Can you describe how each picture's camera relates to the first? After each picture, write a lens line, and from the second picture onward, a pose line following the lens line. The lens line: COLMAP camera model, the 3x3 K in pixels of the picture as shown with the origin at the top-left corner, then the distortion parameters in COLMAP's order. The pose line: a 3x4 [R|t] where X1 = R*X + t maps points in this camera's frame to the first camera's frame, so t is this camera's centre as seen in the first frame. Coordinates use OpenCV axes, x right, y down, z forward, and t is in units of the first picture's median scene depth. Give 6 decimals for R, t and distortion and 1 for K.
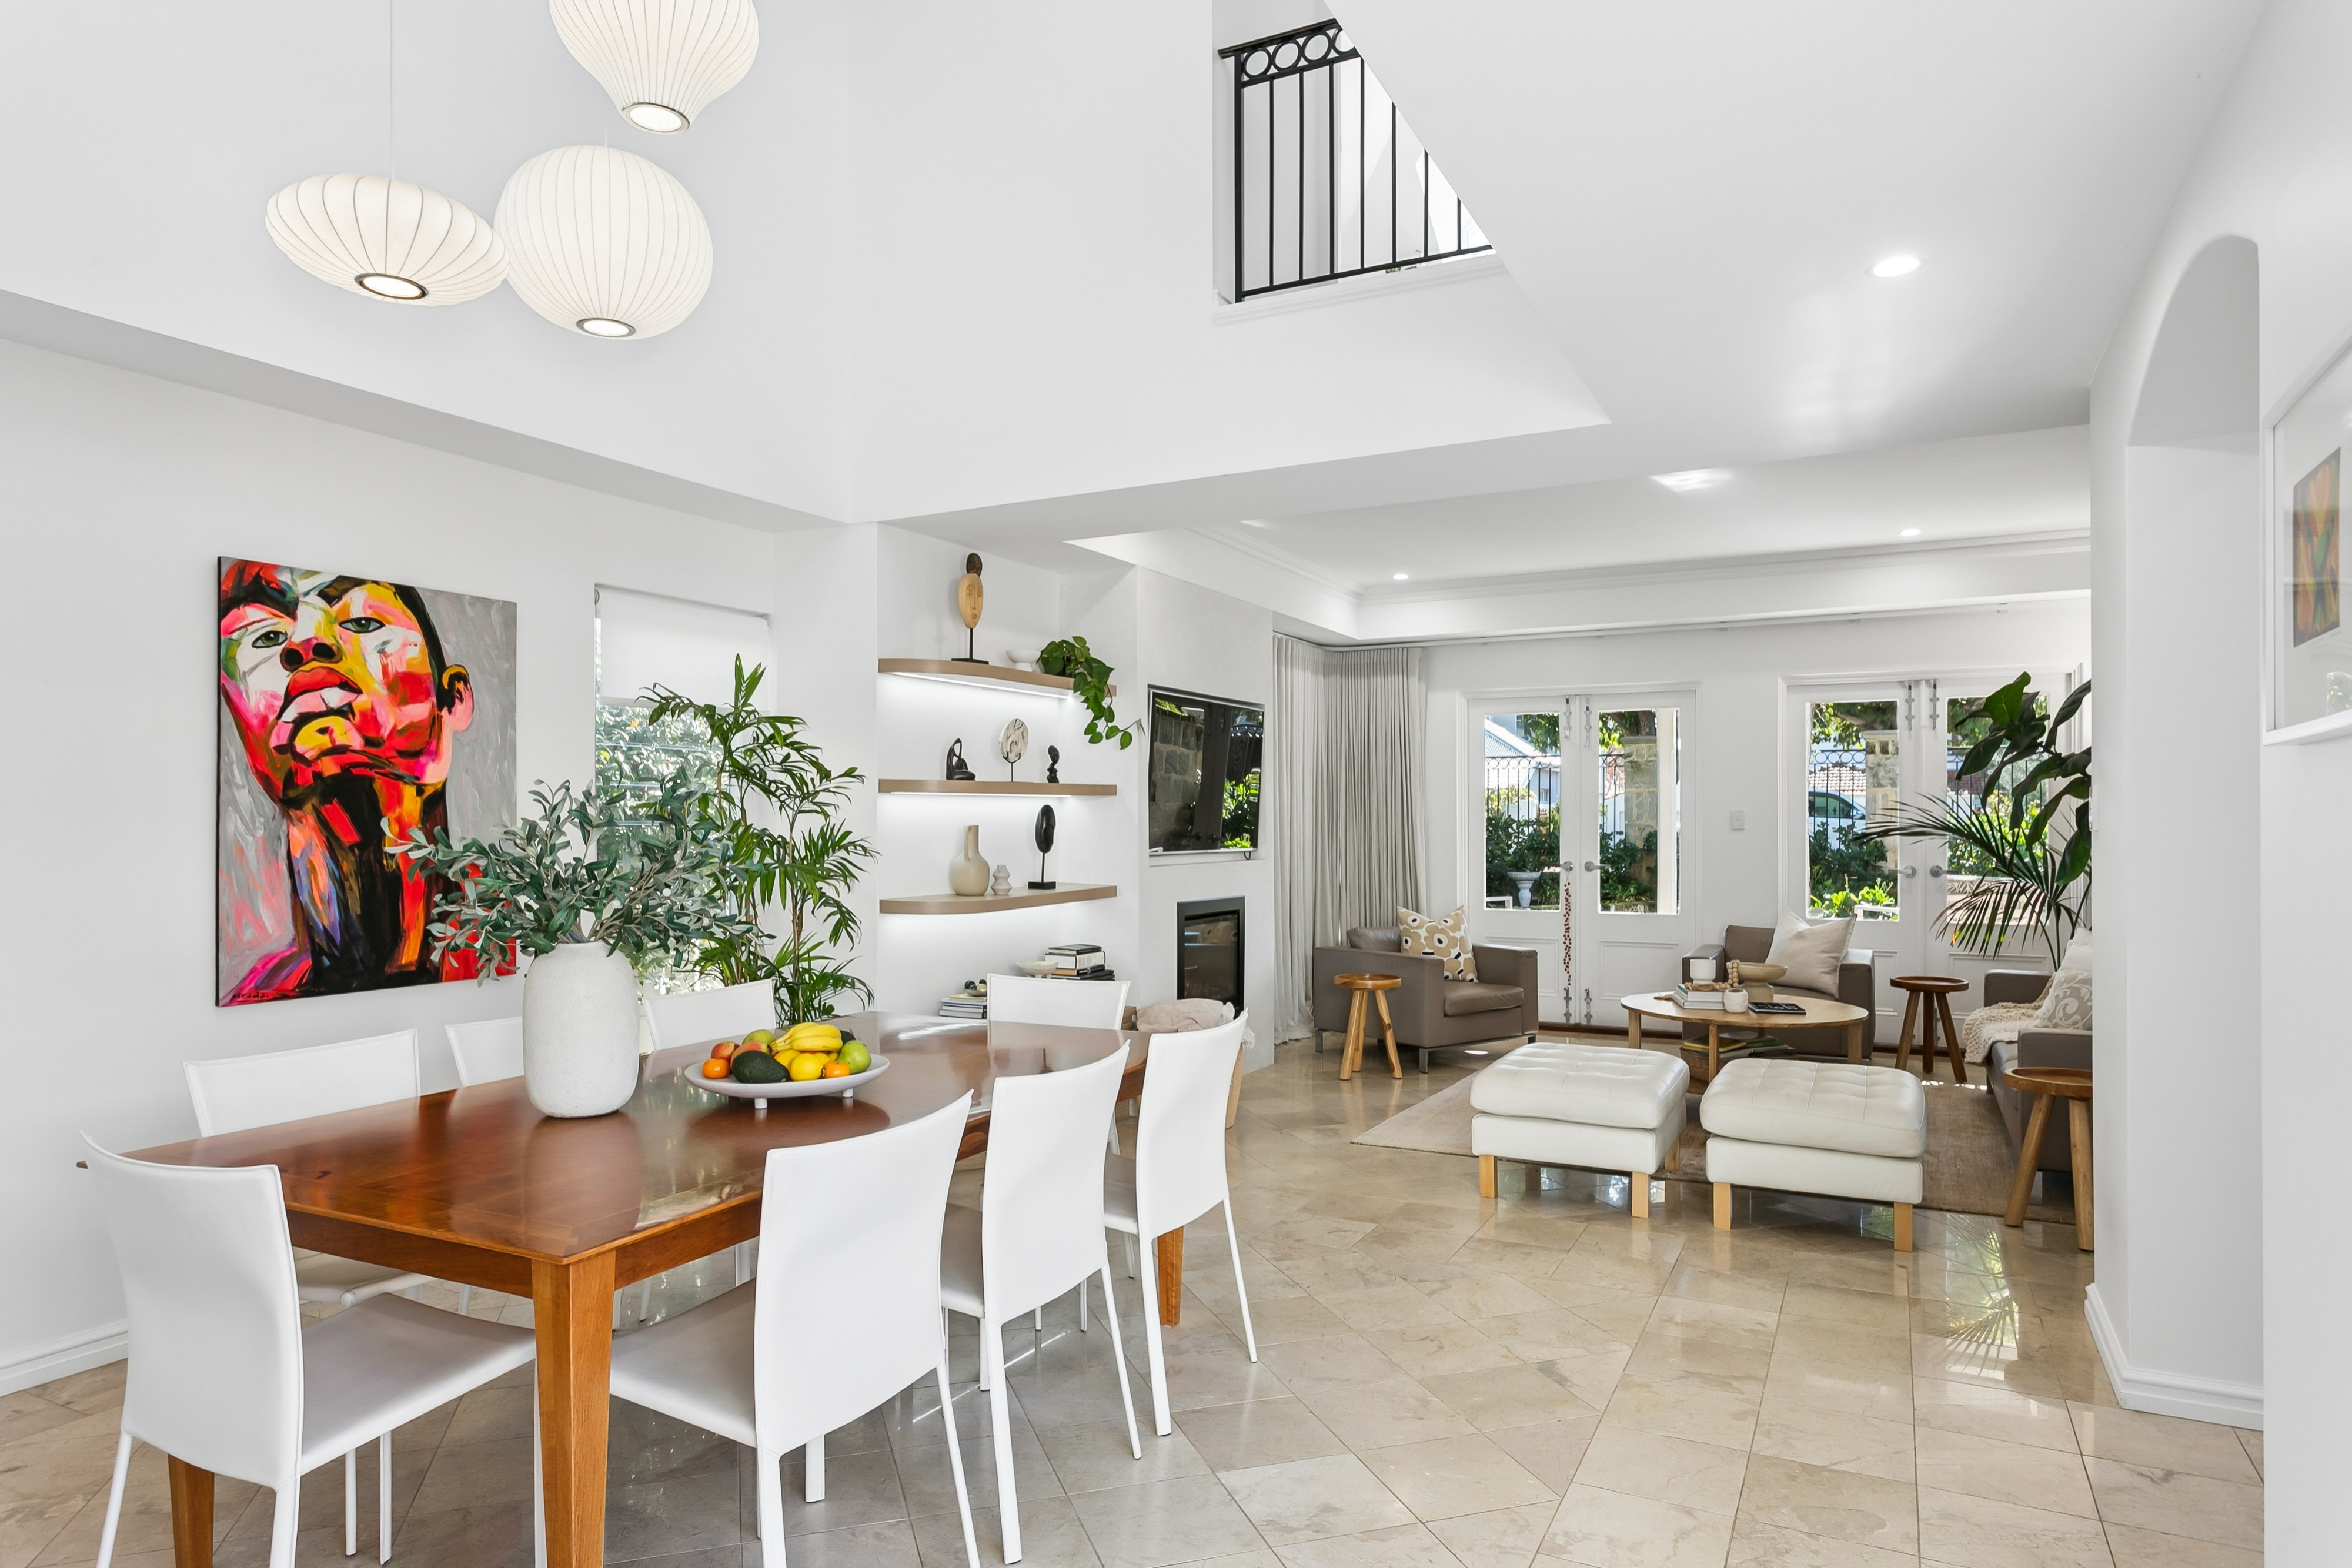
lens RADIAL K [[1372.6, 0, 1130.6], [0, 1372.6, 836.4], [0, 0, 1]] dist [-0.007016, 0.002429]
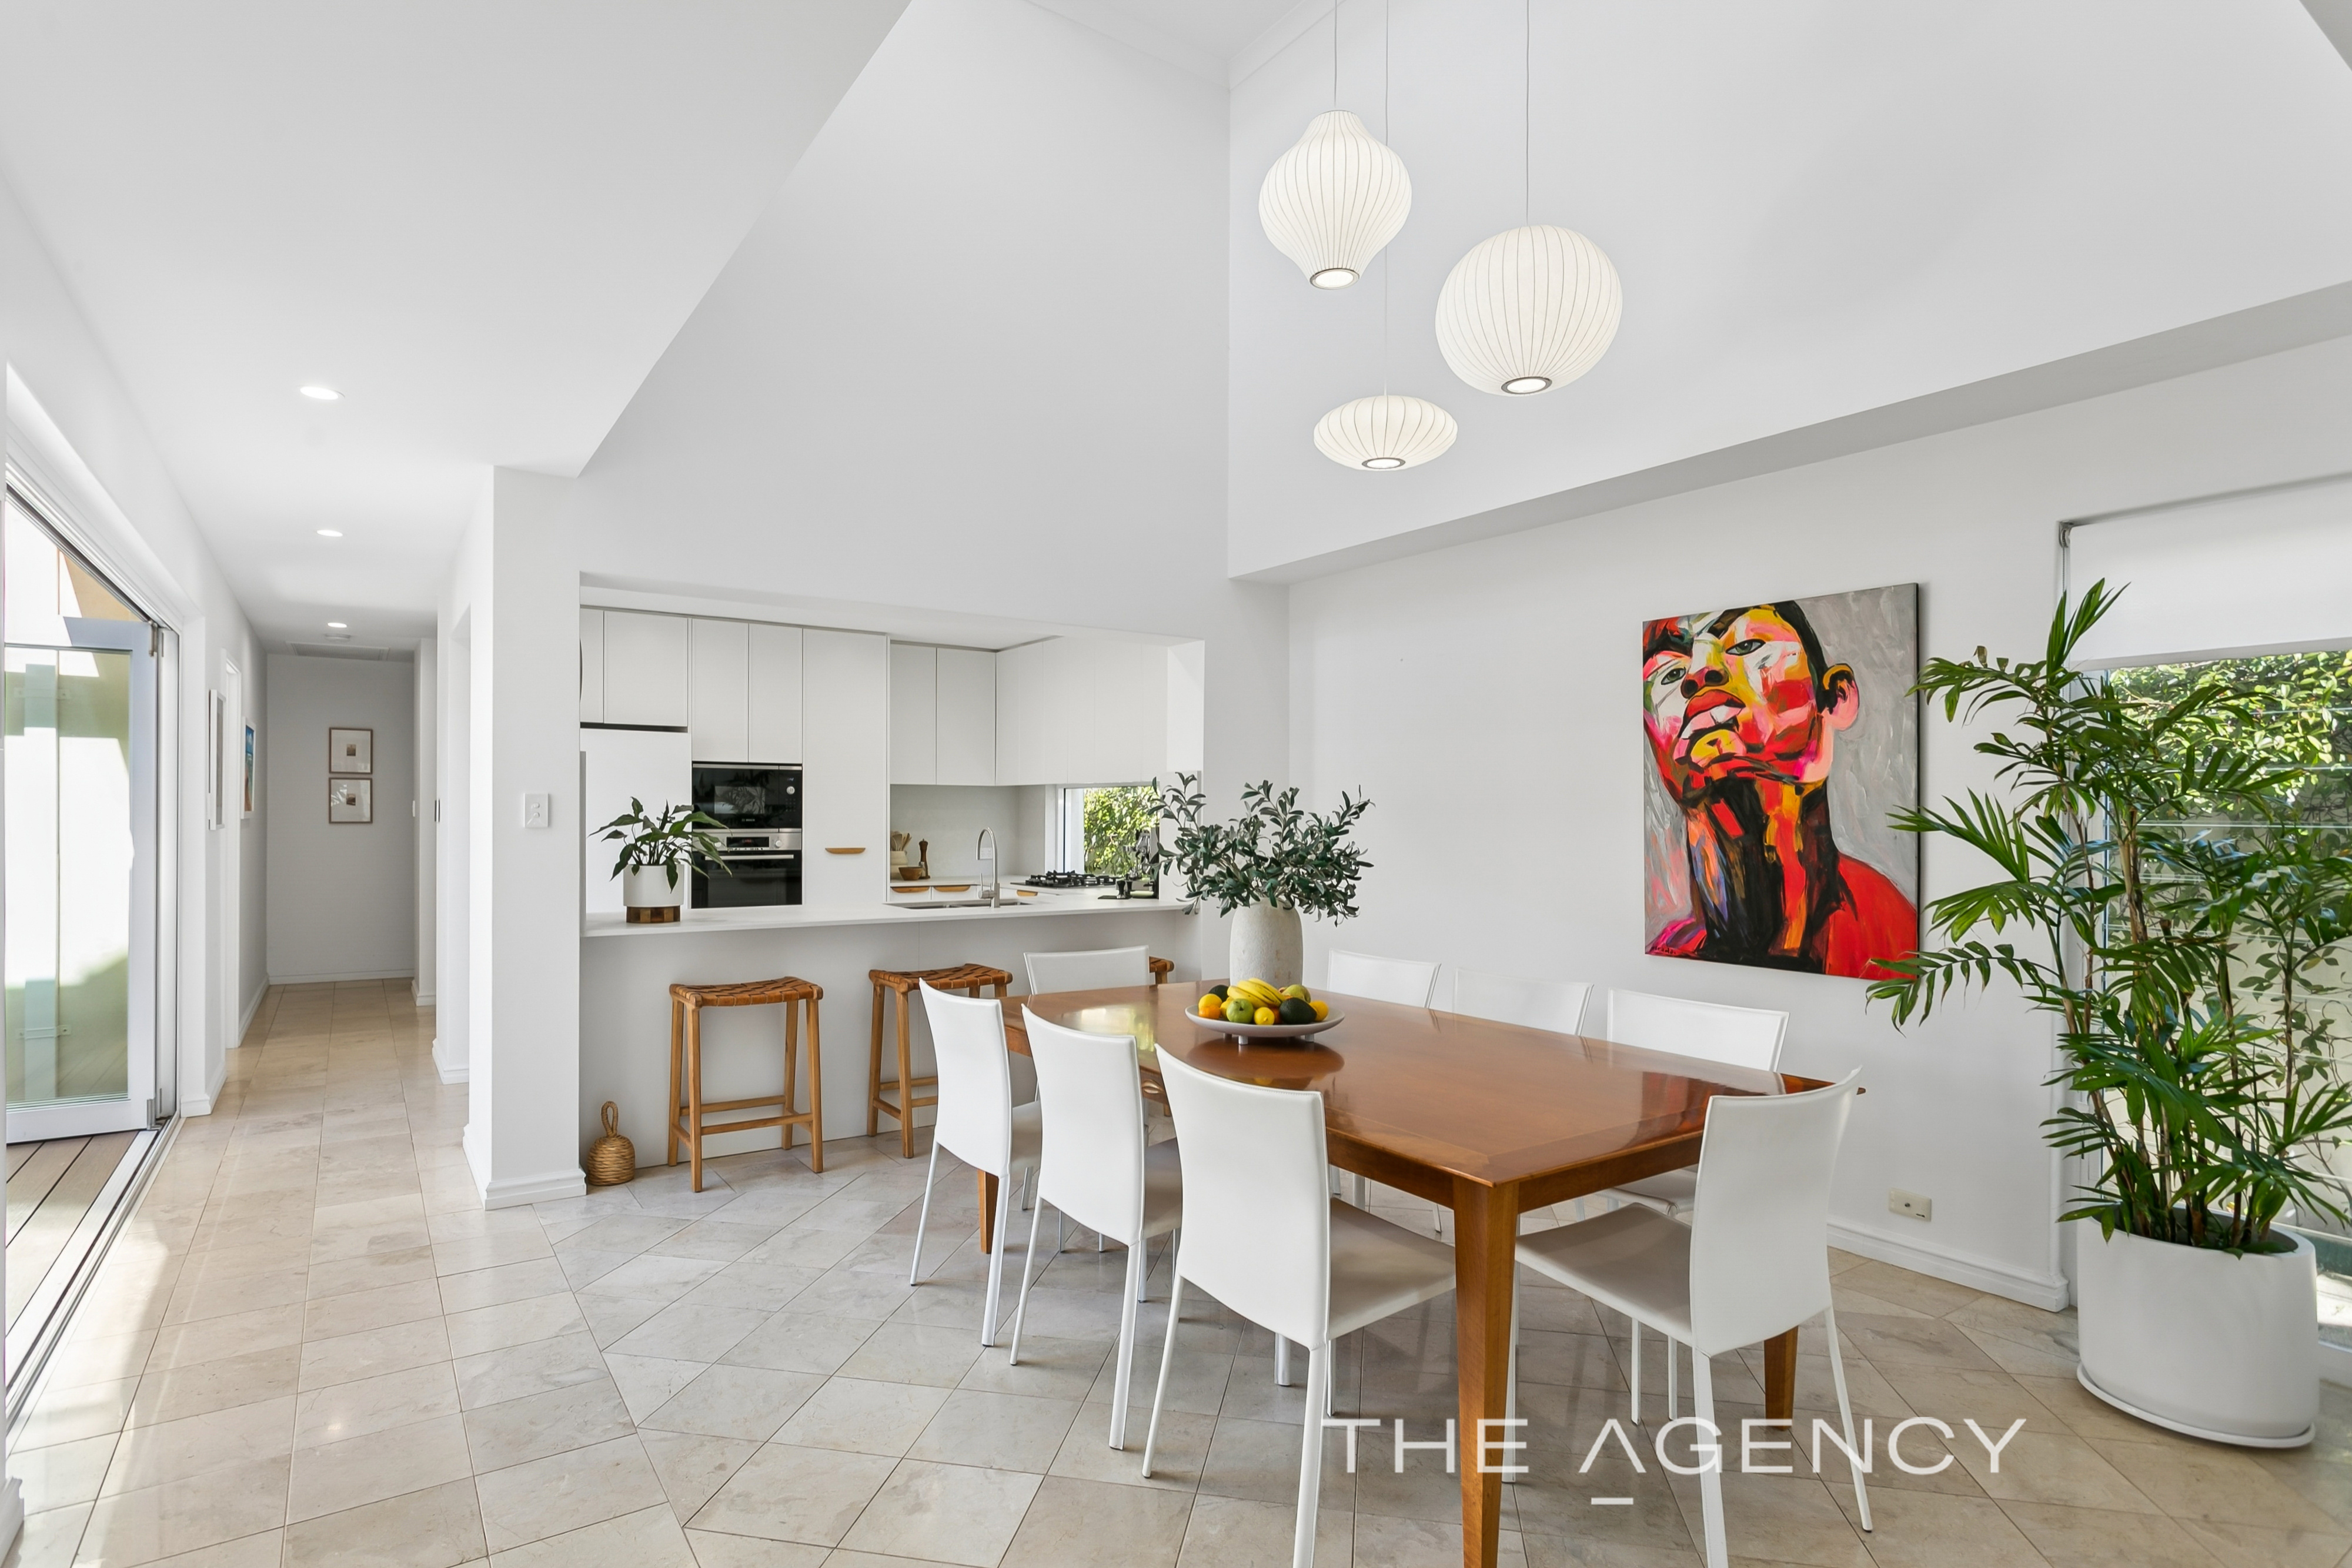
lens RADIAL K [[1172.7, 0, 1159.3], [0, 1172.7, 812.1], [0, 0, 1]] dist [-0.015208, 0.003059]
pose [[-0.443713, -0.001880, -0.896167, 0.506577], [-0.014892, 0.999875, 0.005276, -0.012887], [0.896045, 0.015687, -0.443685, 0.937024]]
